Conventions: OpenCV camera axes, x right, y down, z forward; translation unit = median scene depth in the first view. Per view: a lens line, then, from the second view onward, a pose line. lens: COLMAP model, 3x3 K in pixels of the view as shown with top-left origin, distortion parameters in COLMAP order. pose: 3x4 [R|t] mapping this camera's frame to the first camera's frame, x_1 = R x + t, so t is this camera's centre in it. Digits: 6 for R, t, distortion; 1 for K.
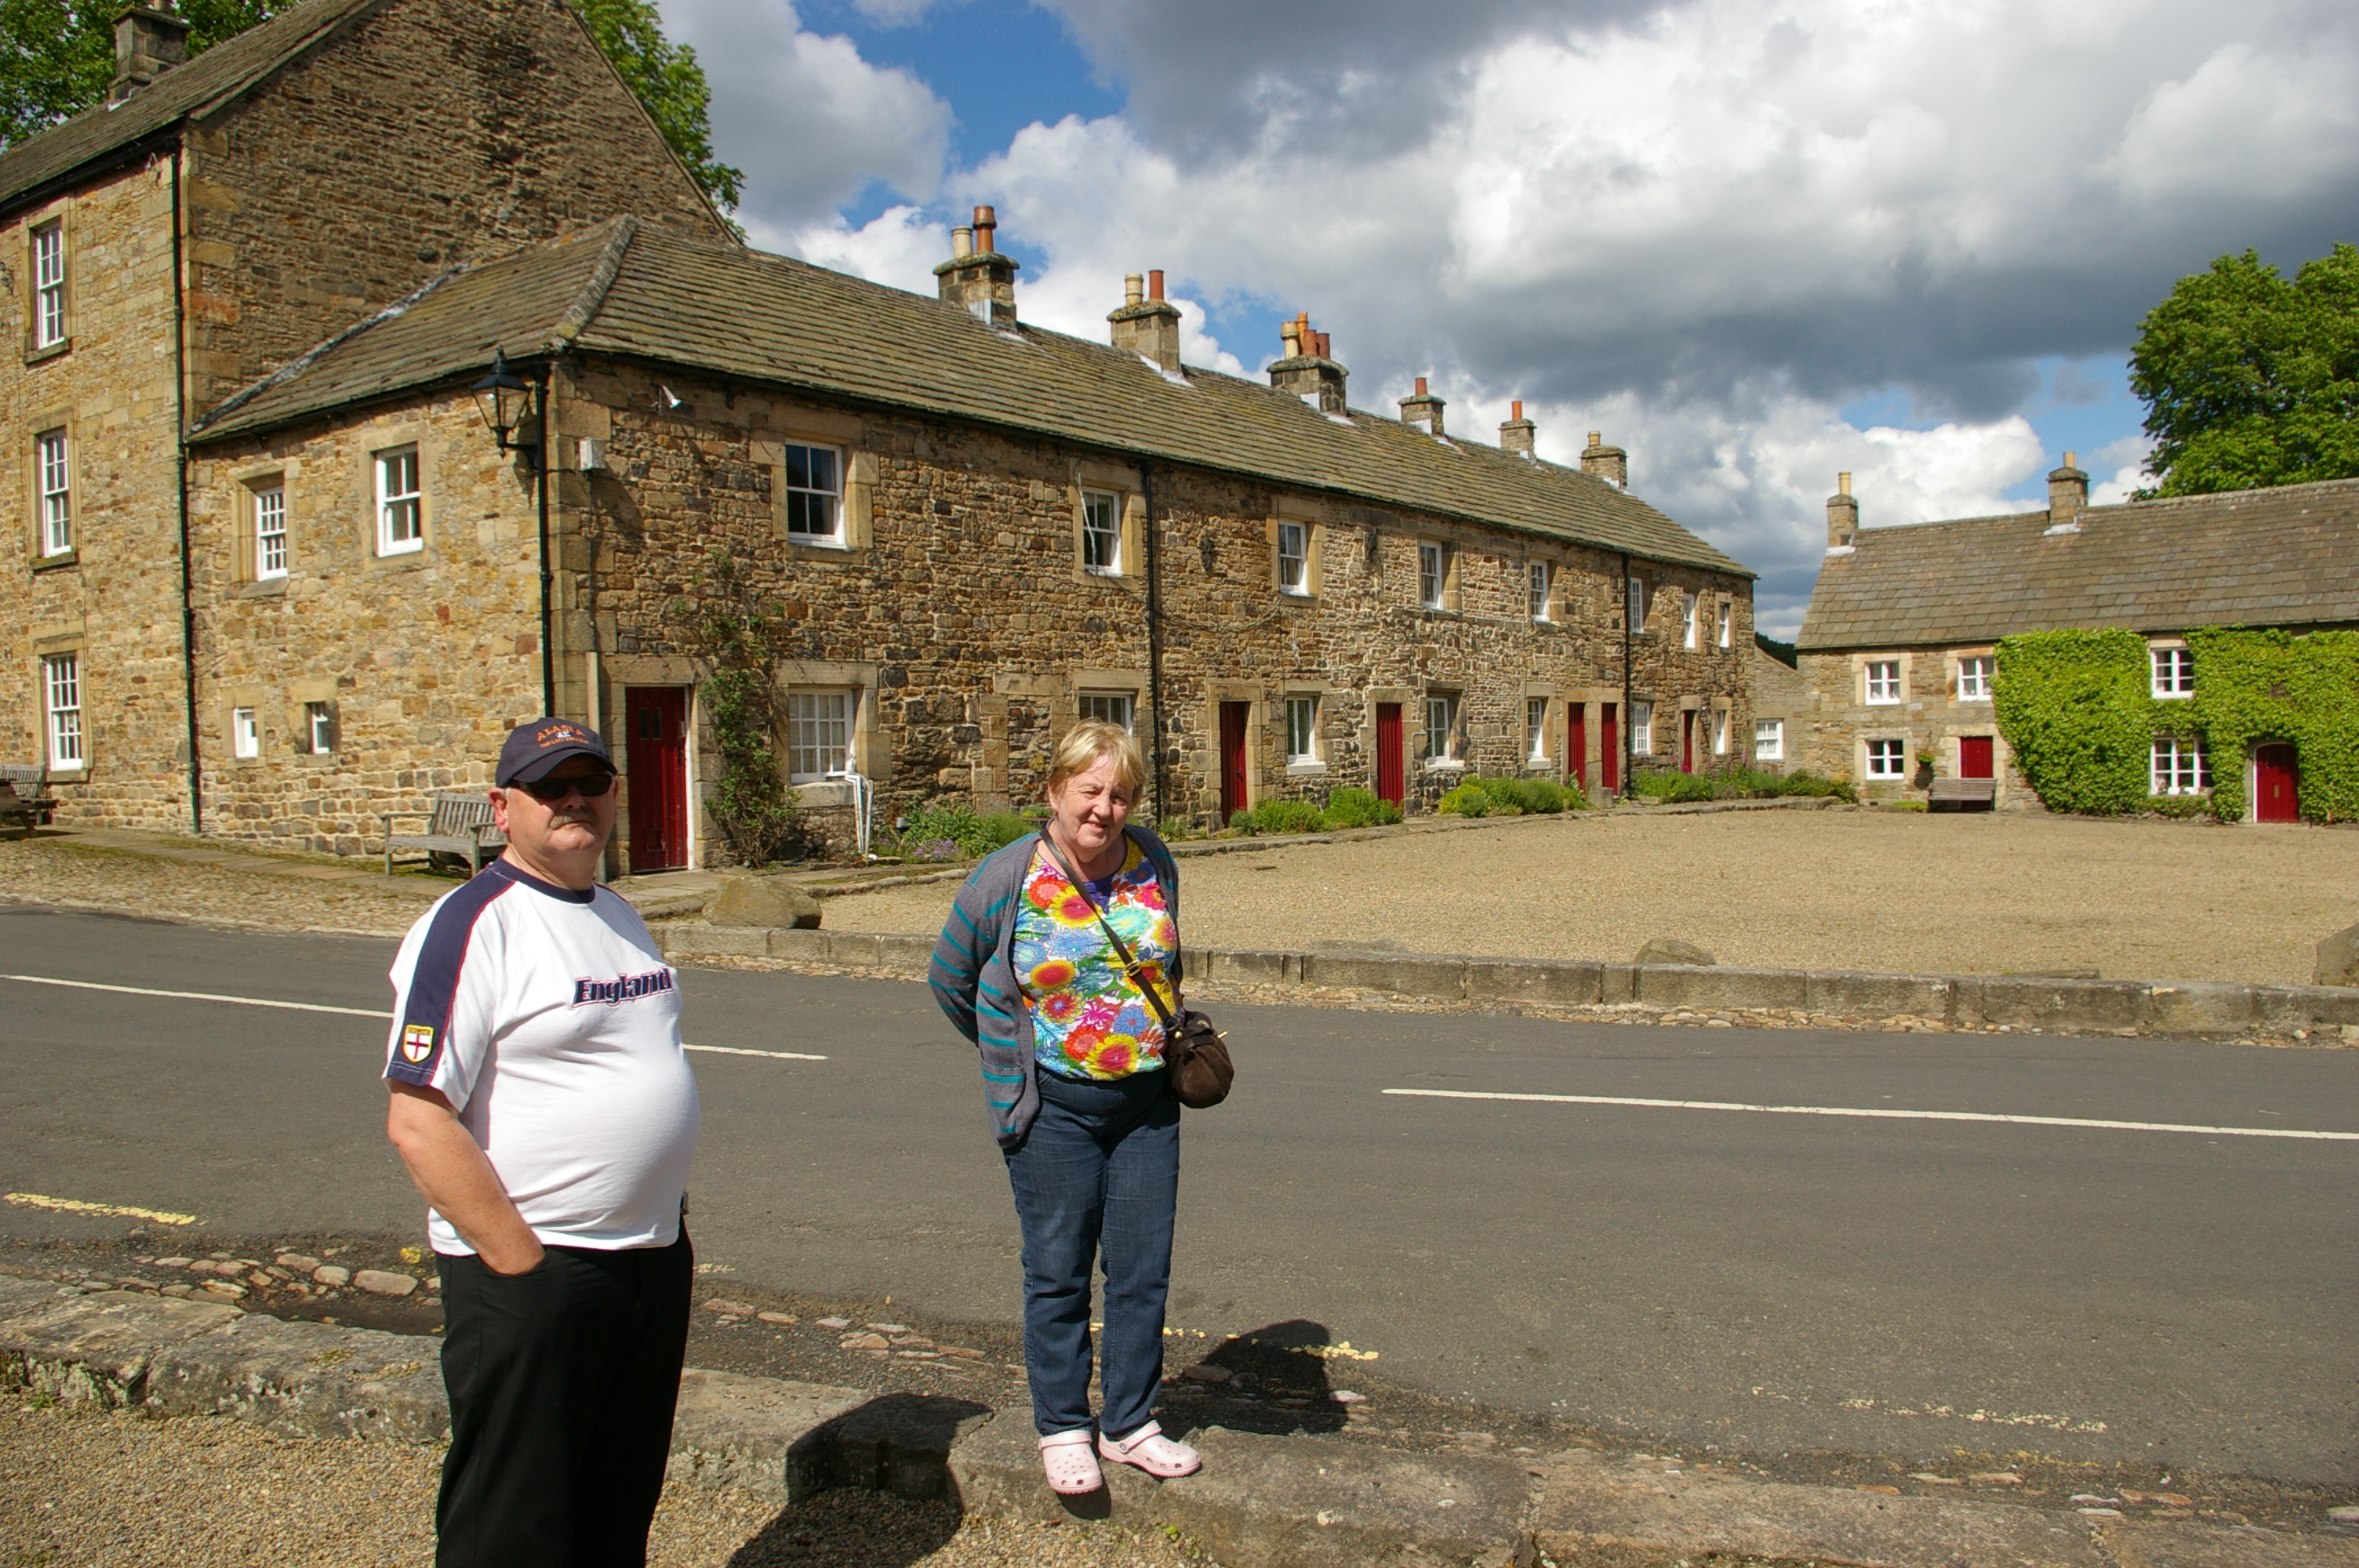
lens RADIAL K [[1859.7, 0, 1179.1], [0, 1859.7, 803.5], [0, 0, 1]] dist [-0.089828, 0.037517]
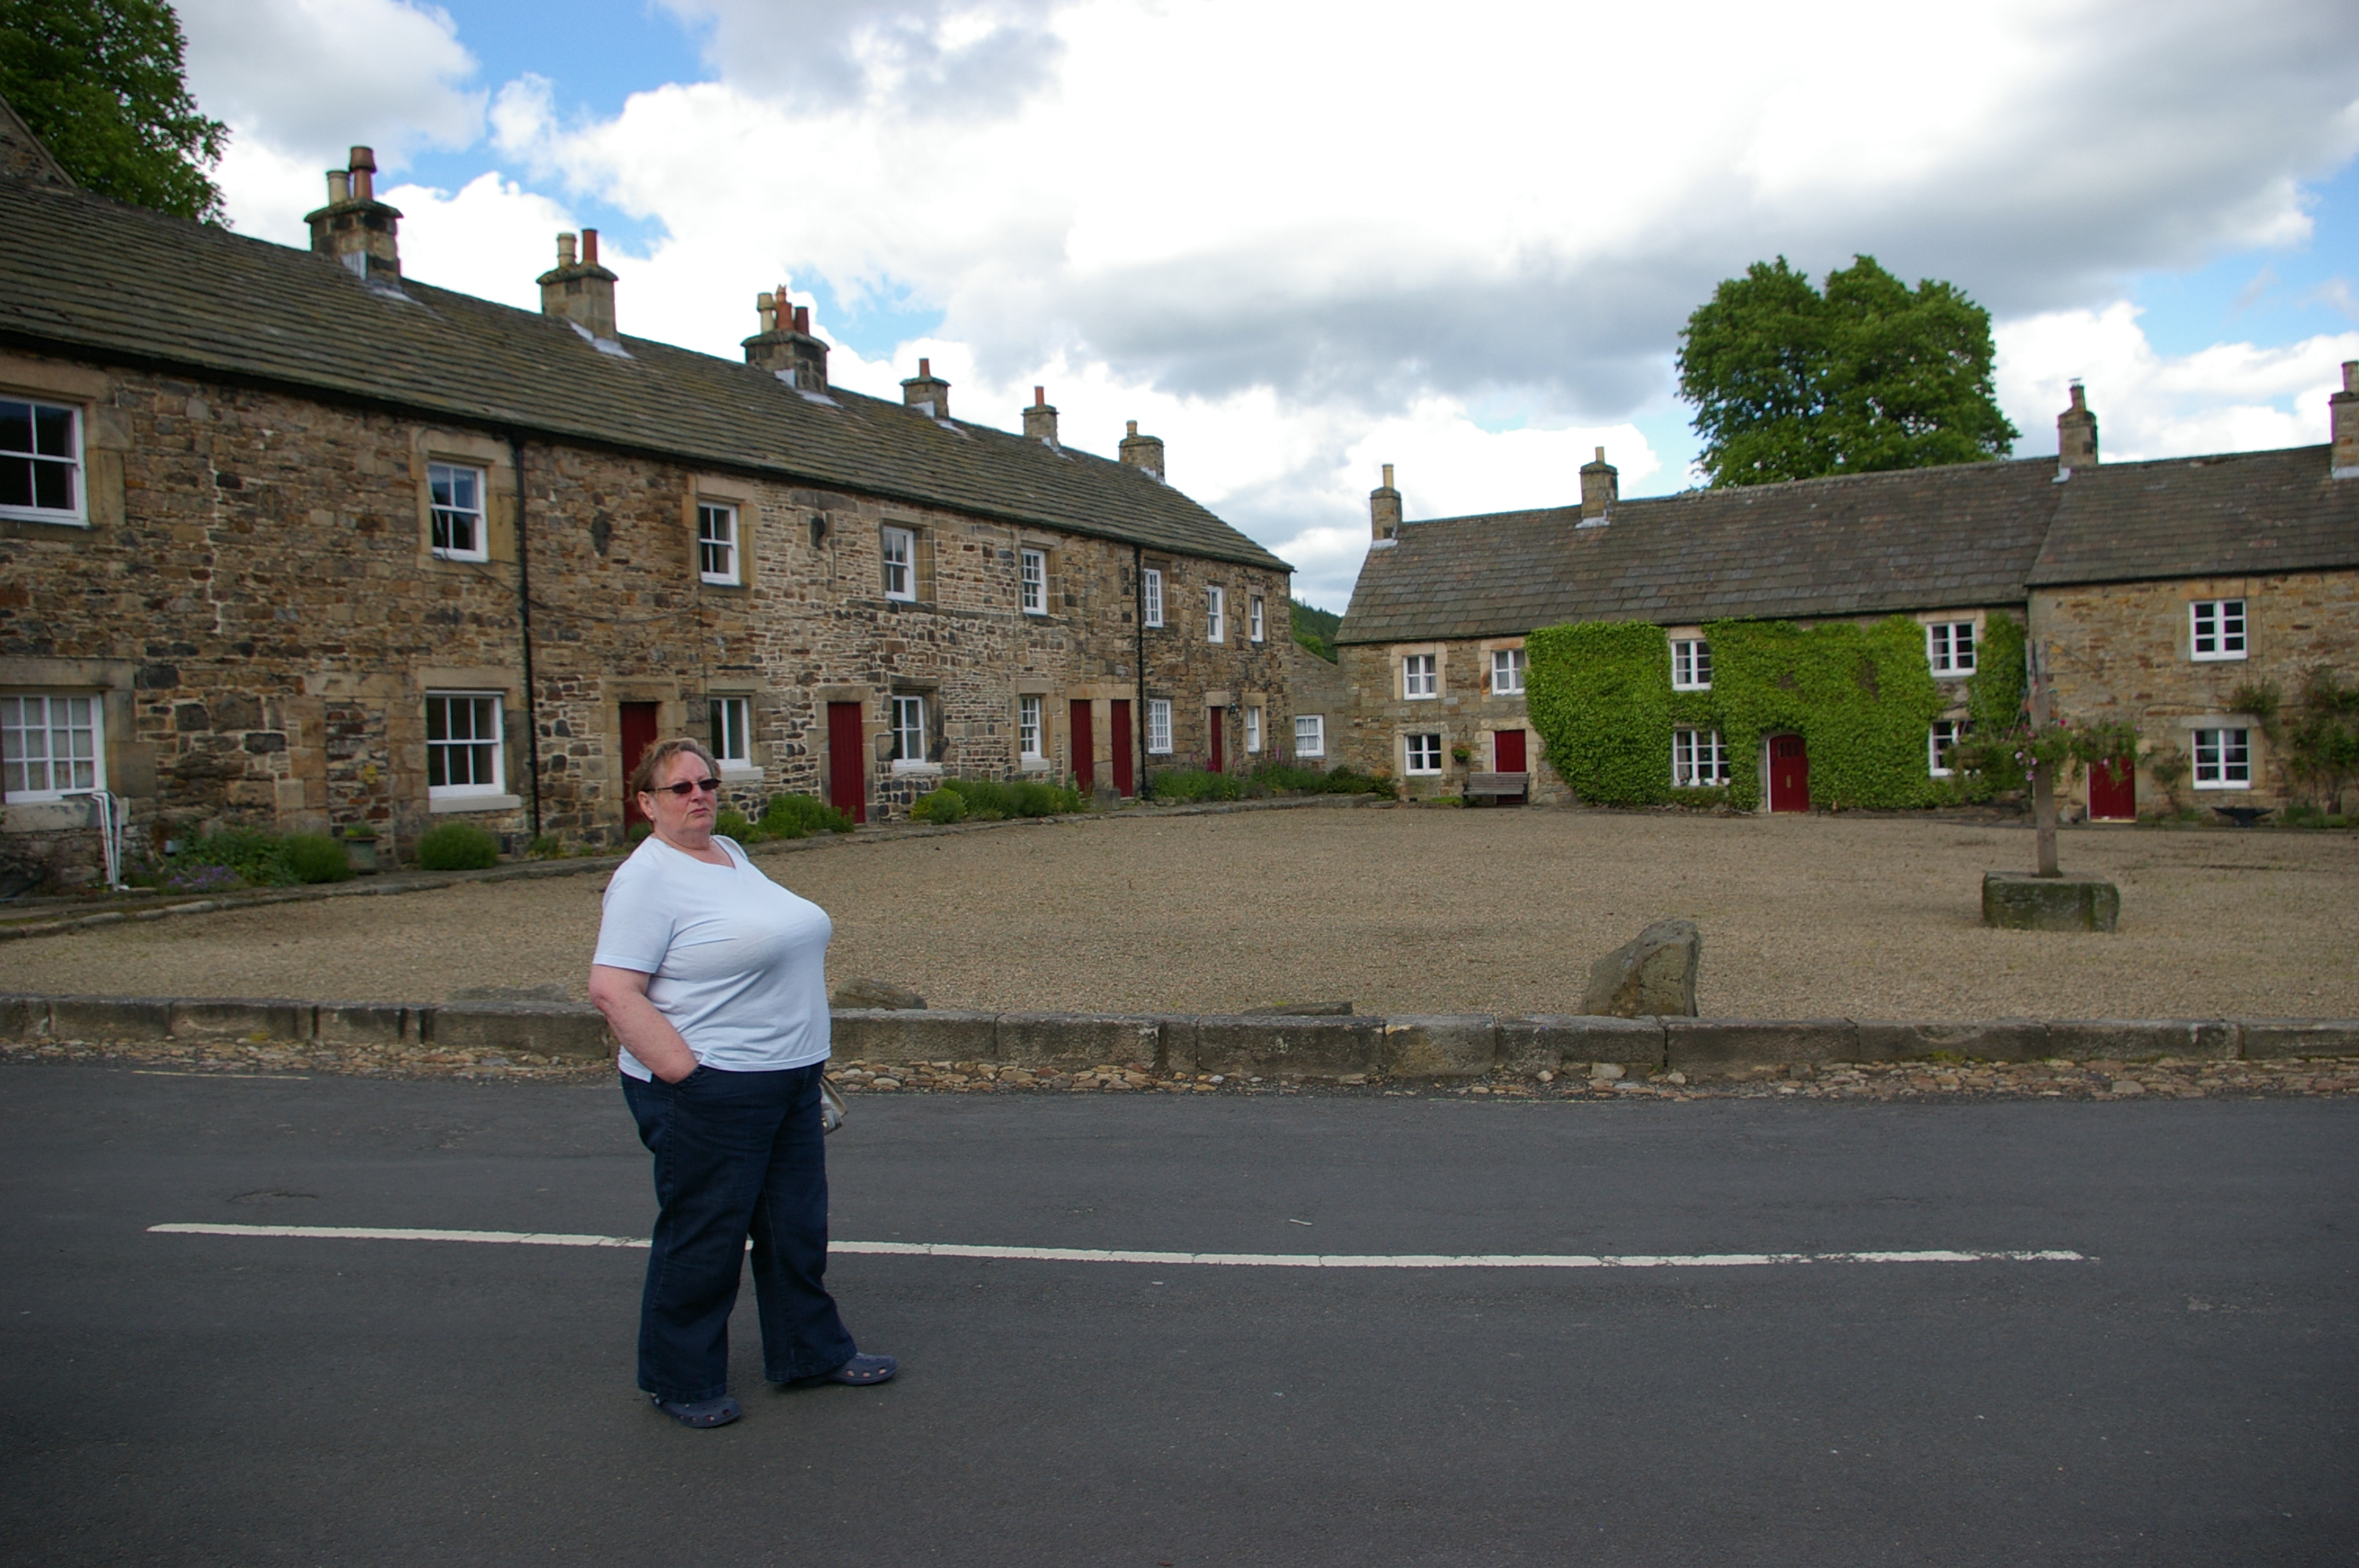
lens RADIAL K [[1859.7, 0, 1193.9], [0, 1859.7, 788.9], [0, 0, 1]] dist [-0.089828, 0.037517]
pose [[0.982037, -0.015232, 0.188075, 0.111448], [0.016649, 0.999844, -0.005962, -0.002290], [-0.187955, 0.008986, 0.982137, 0.062941]]
